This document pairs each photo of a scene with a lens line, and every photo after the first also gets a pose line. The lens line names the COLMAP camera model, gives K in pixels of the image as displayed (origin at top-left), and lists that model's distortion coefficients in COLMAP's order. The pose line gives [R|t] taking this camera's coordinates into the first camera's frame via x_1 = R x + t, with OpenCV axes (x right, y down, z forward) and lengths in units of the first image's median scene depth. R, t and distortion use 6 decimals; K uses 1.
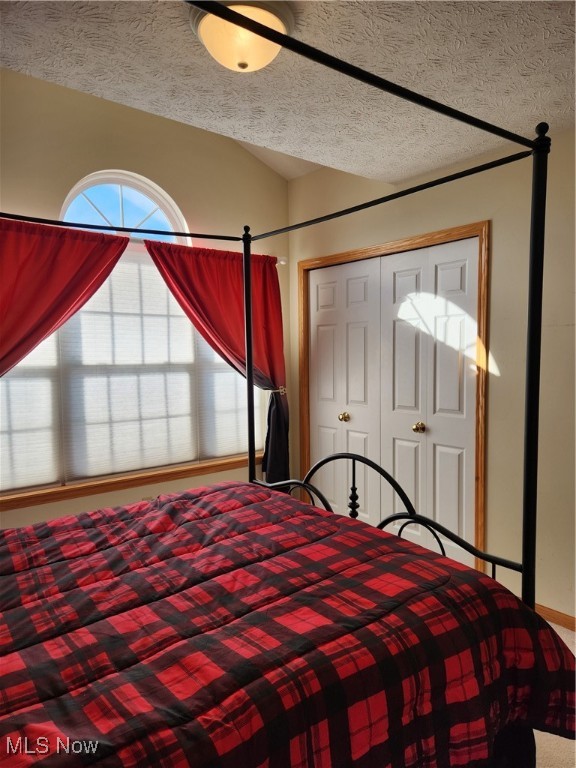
lens RADIAL K [[514.6, 0, 292.1], [0, 514.6, 388.7], [0, 0, 1]] dist [0.073146, -0.059513]
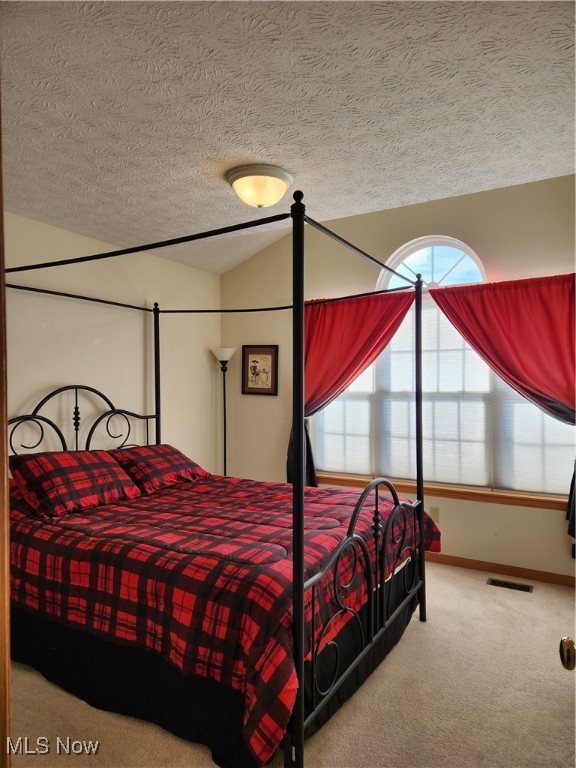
lens RADIAL K [[514.6, 0, 294.4], [0, 514.6, 383.5], [0, 0, 1]] dist [0.073146, -0.059513]
pose [[0.352496, 0.009933, -0.935761, 0.713198], [-0.062567, 0.997956, -0.012975, -0.032809], [0.933719, 0.063121, 0.352397, 0.289955]]
